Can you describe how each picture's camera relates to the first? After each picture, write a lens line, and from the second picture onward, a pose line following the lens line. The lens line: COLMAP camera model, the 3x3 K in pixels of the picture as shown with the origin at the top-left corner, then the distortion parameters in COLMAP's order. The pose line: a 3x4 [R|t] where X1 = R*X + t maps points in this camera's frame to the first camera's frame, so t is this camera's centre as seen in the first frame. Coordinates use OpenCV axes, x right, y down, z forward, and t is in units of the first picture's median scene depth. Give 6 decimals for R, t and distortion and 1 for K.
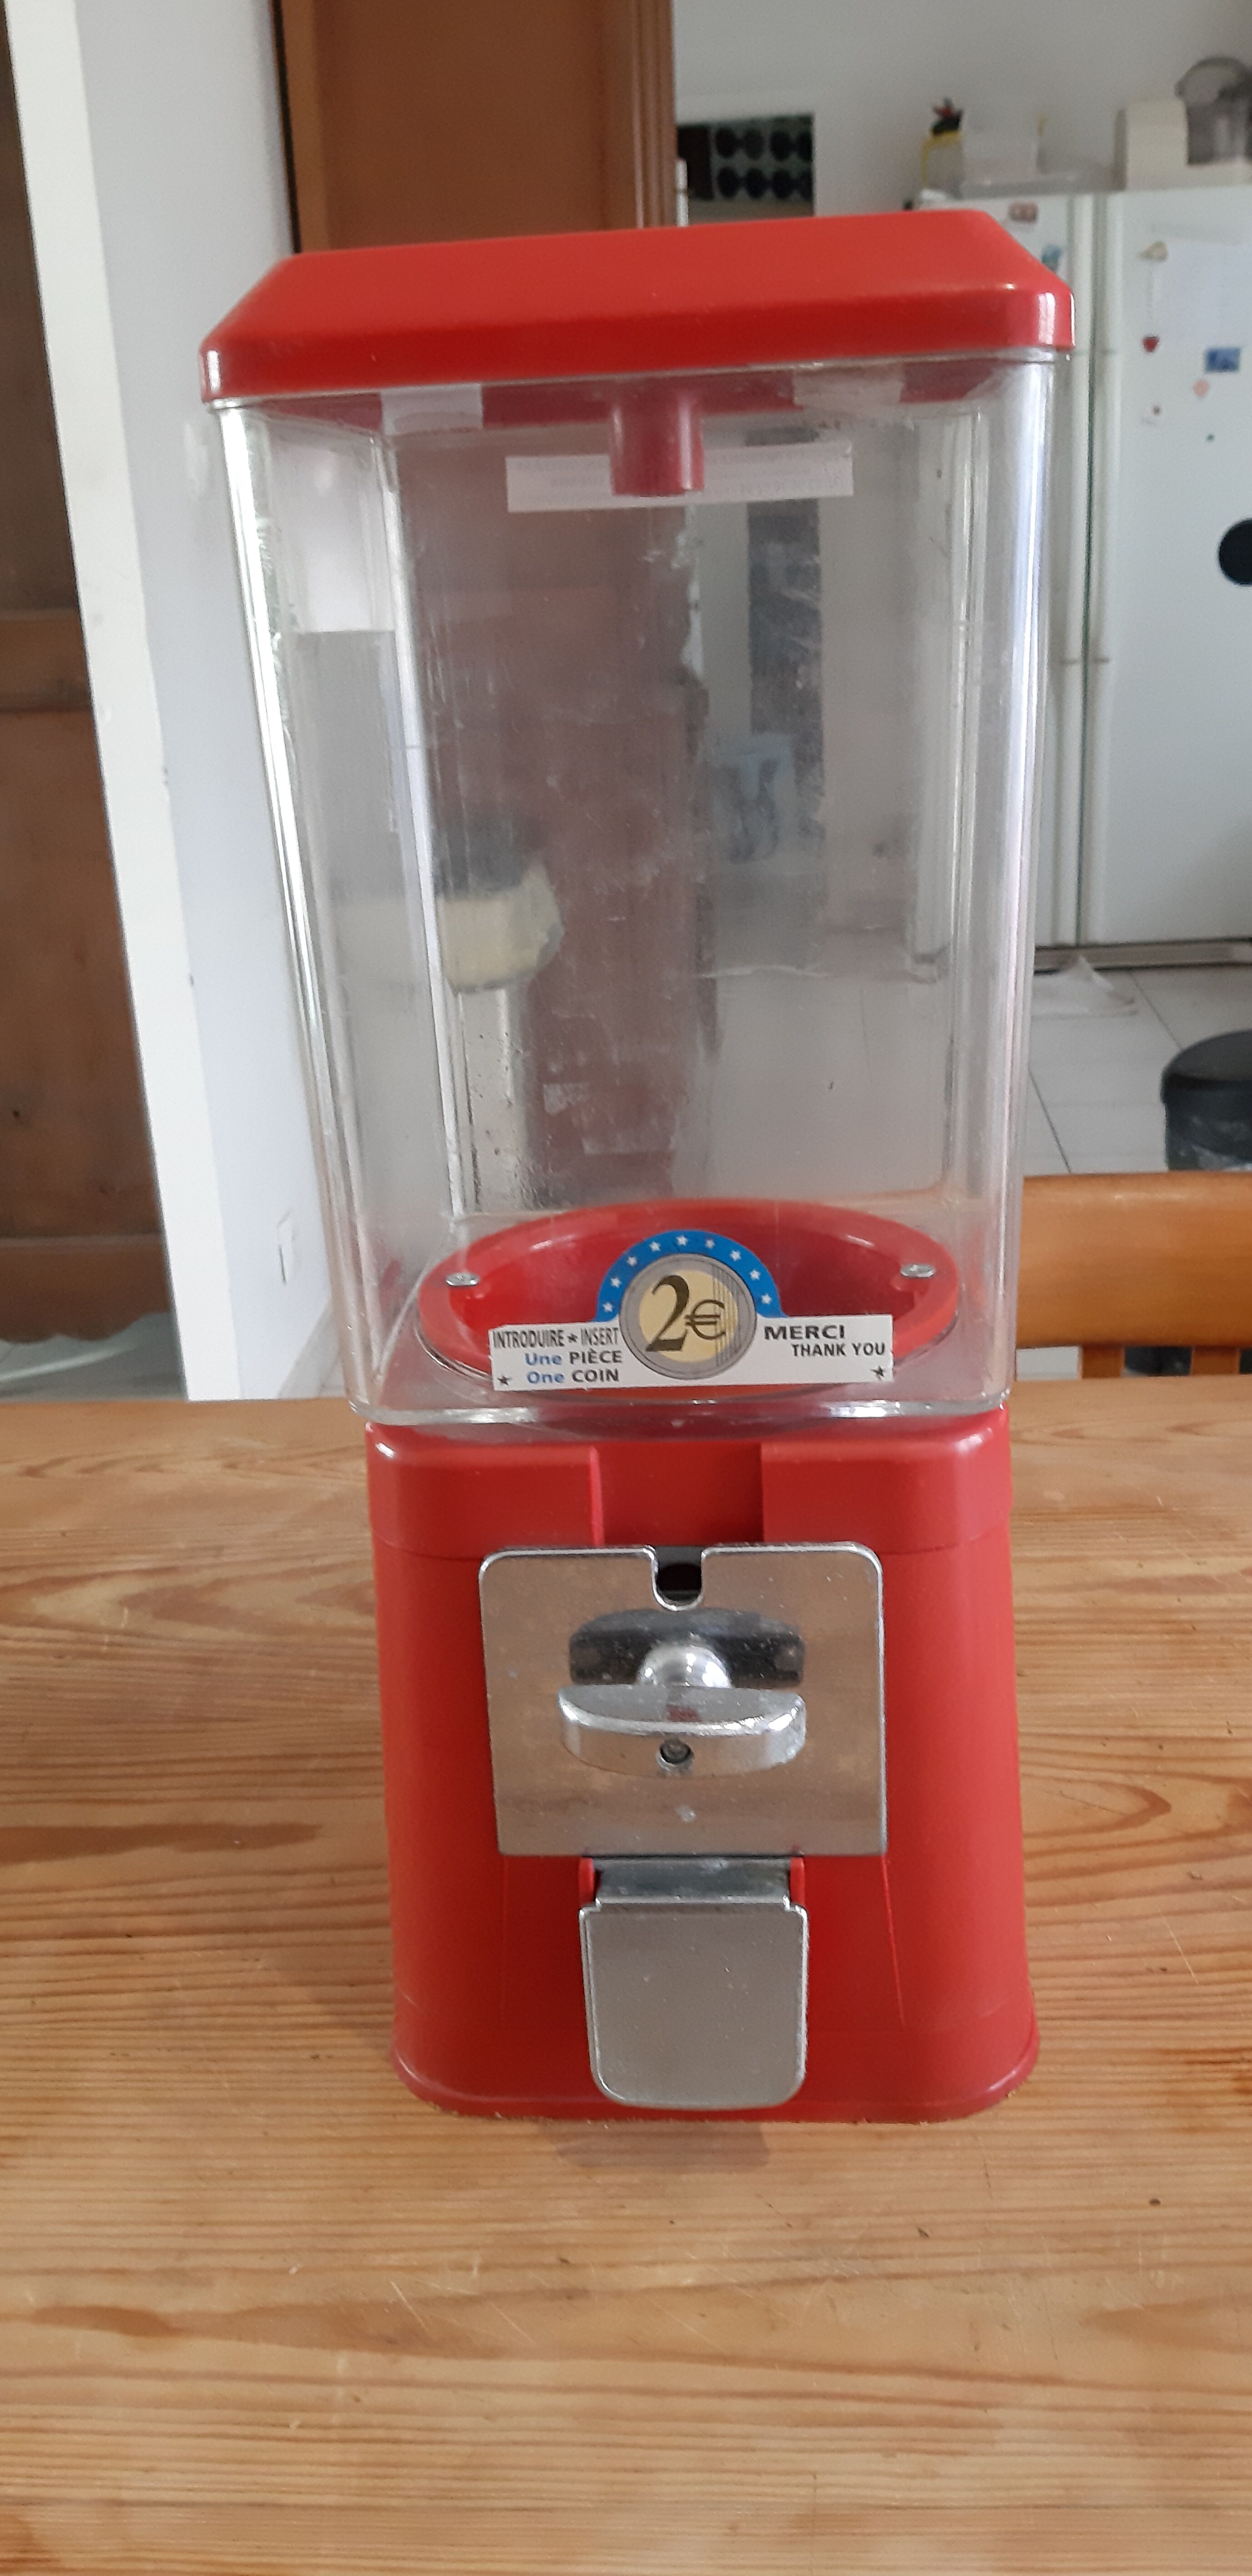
lens RADIAL K [[2062.8, 0, 661.2], [0, 2062.8, 1288.6], [0, 0, 1]] dist [0.062304, -0.148560]
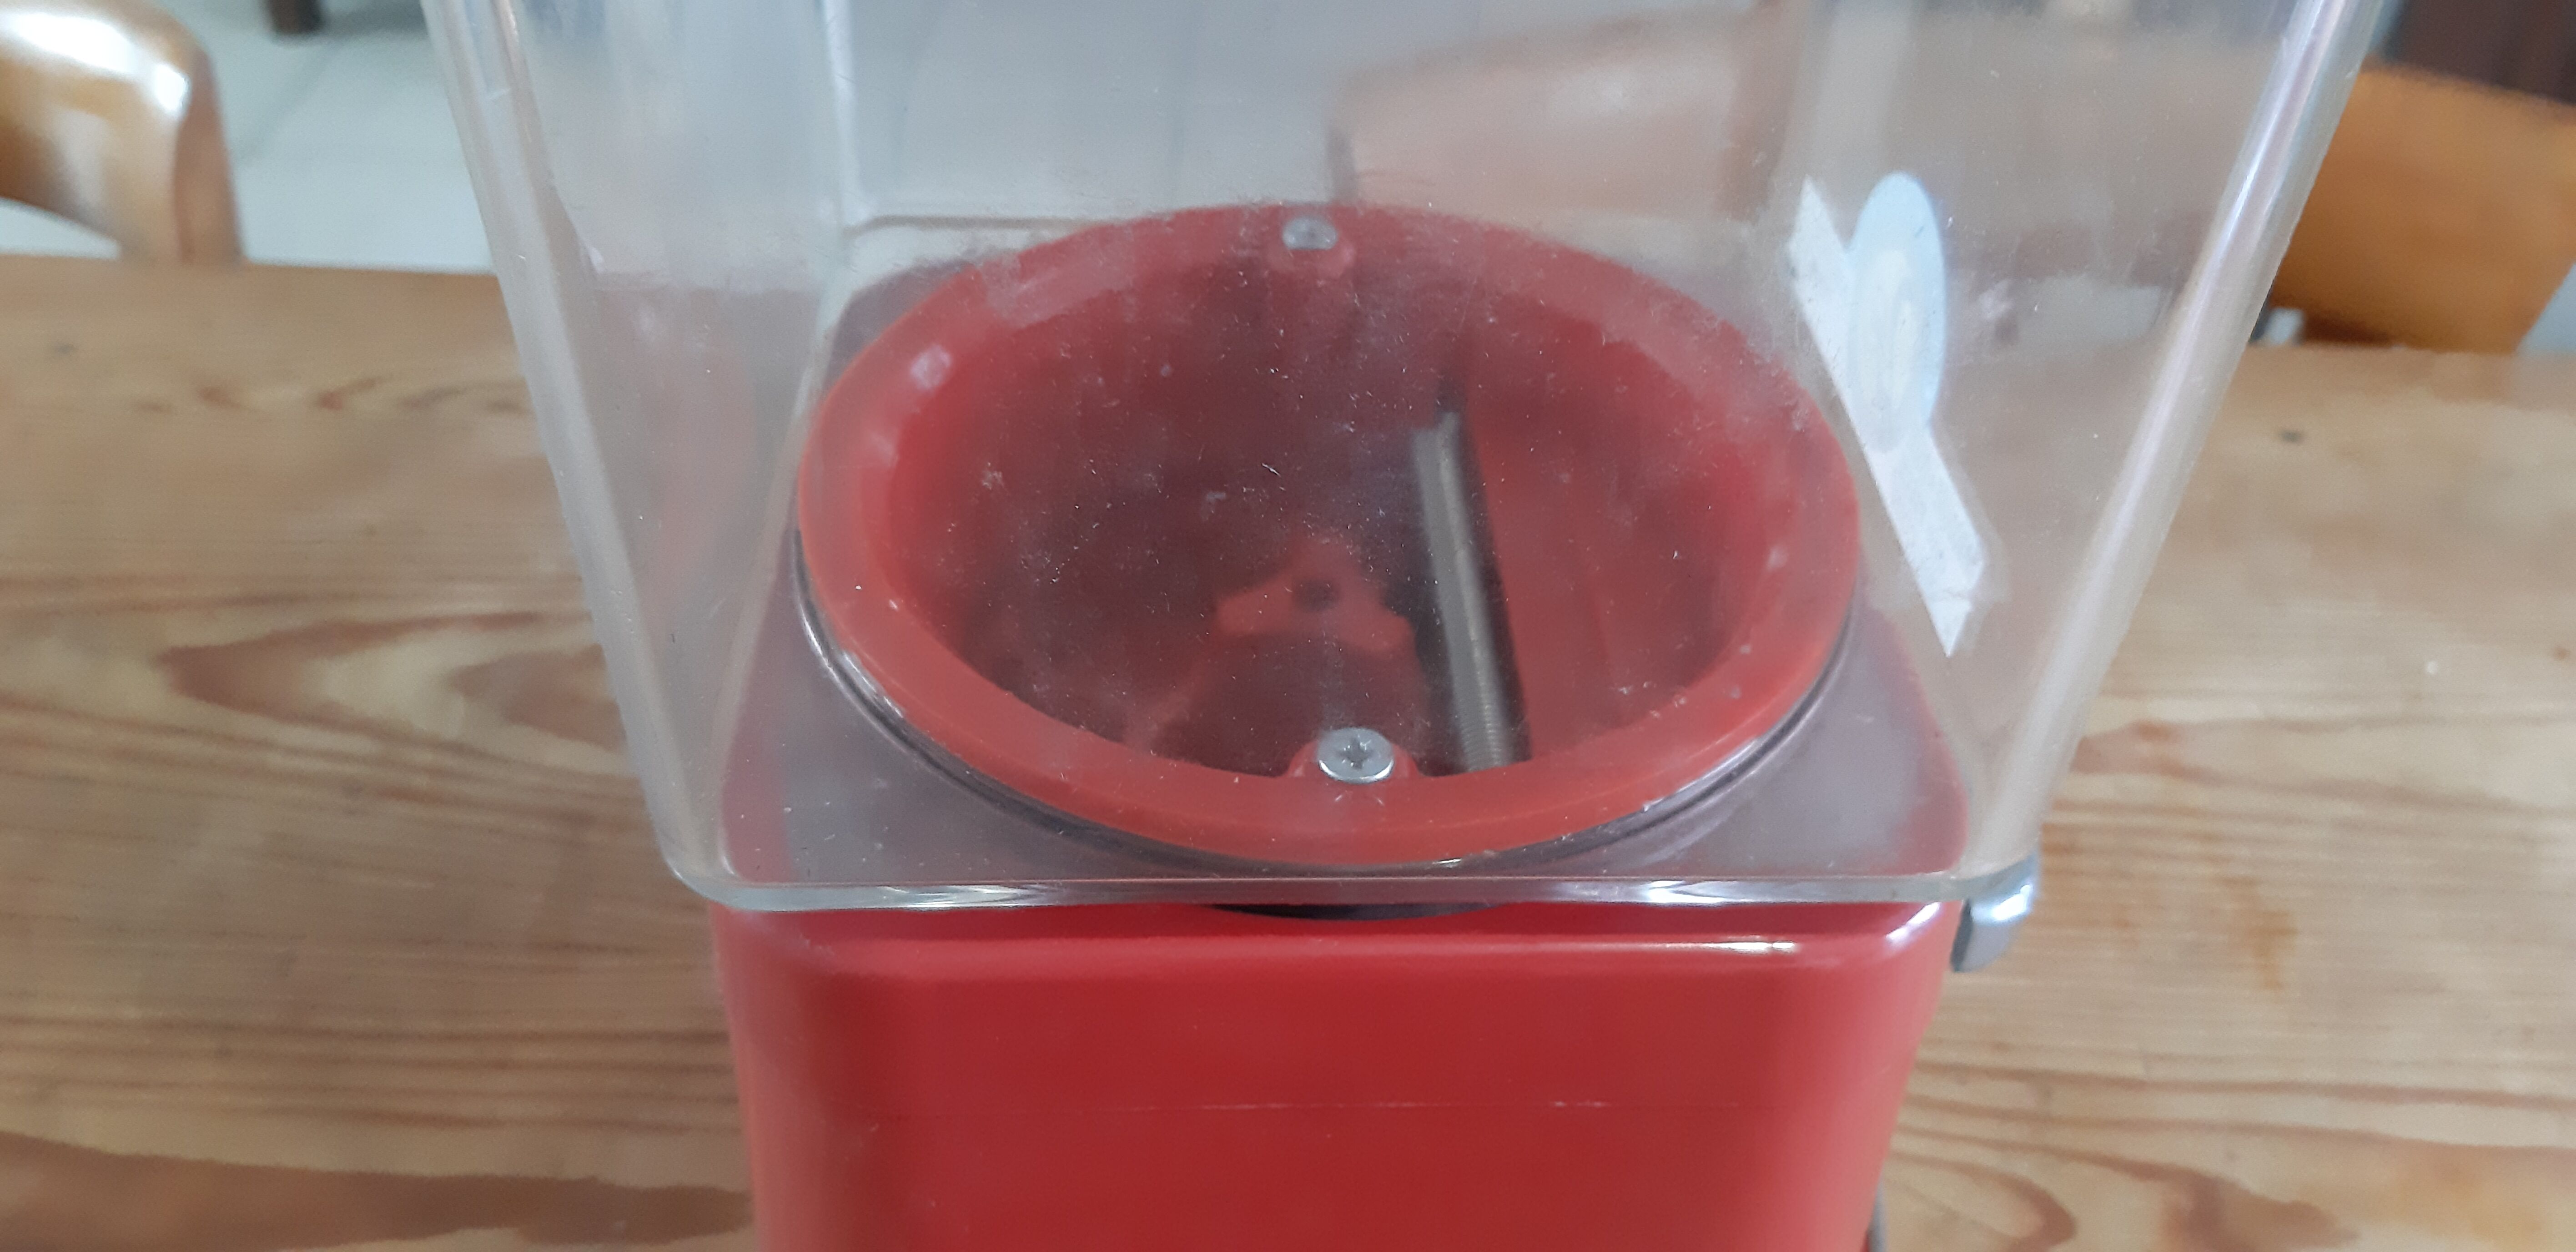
lens RADIAL K [[2062.8, 0, 1268.4], [0, 2062.8, 613.8], [0, 0, 1]] dist [0.062304, -0.148560]
pose [[0.996606, 0.045643, 0.068508, -0.059350], [-0.066362, 0.937891, 0.340524, -0.134054], [-0.048710, -0.343915, 0.937737, 0.461798]]
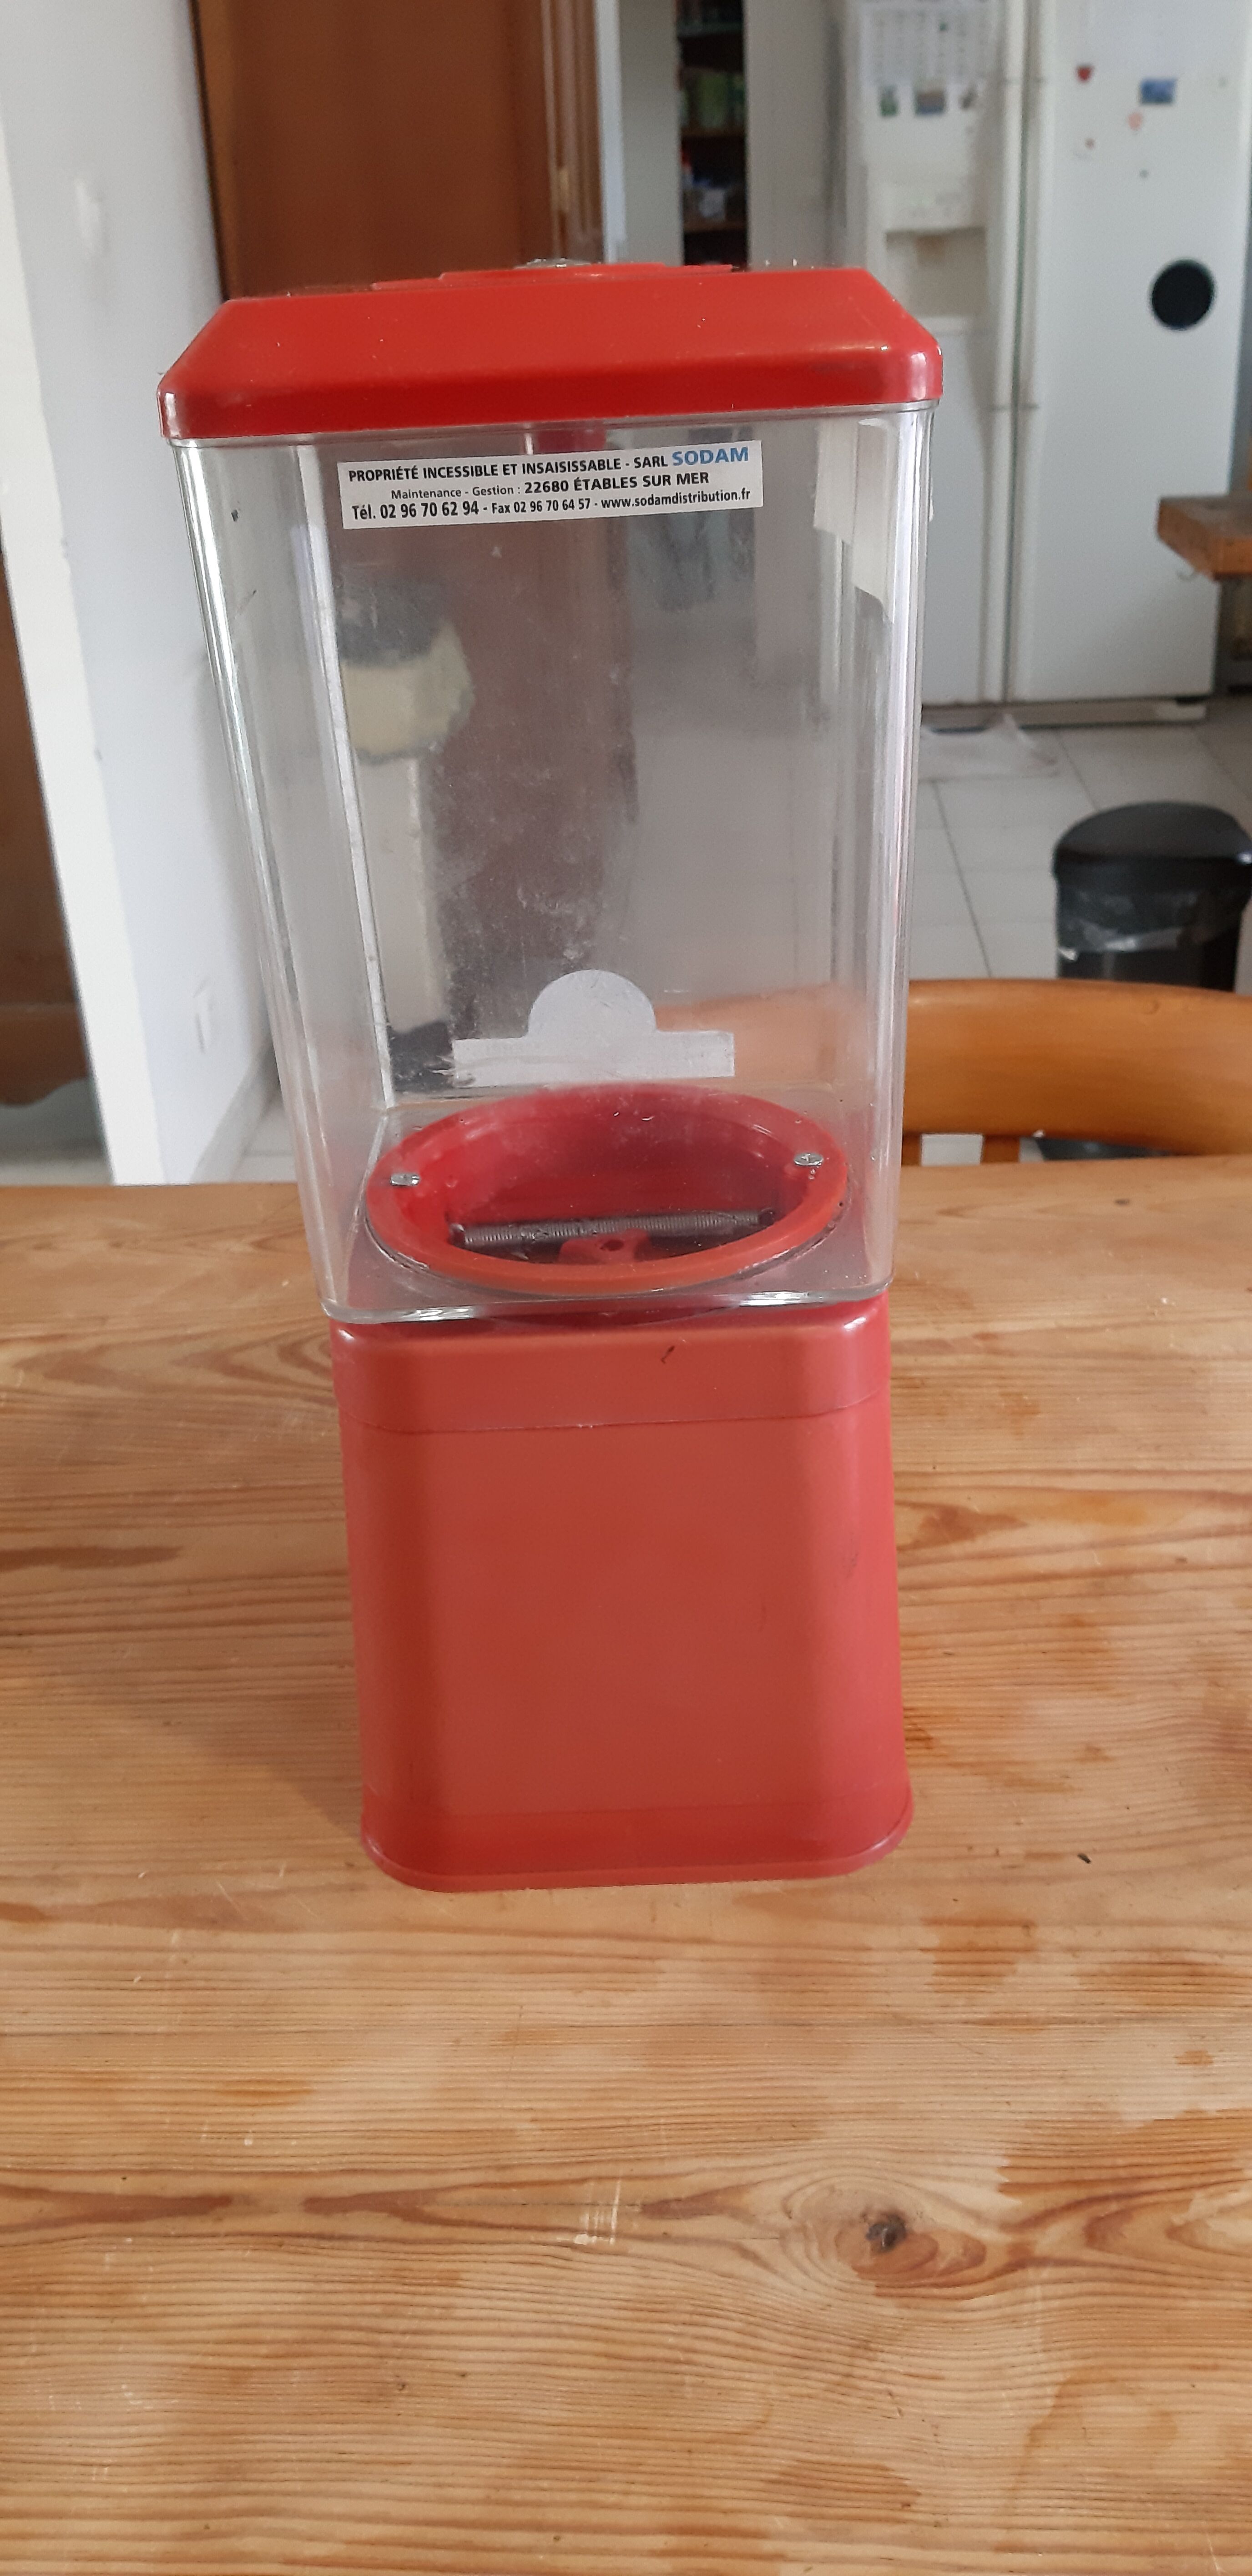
lens RADIAL K [[2062.8, 0, 669.1], [0, 2062.8, 1316.1], [0, 0, 1]] dist [0.062304, -0.148560]
pose [[0.999674, -0.002915, 0.025383, 0.091574], [-0.000474, 0.991184, 0.132494, -0.036186], [-0.025545, -0.132463, 0.990859, -0.190911]]
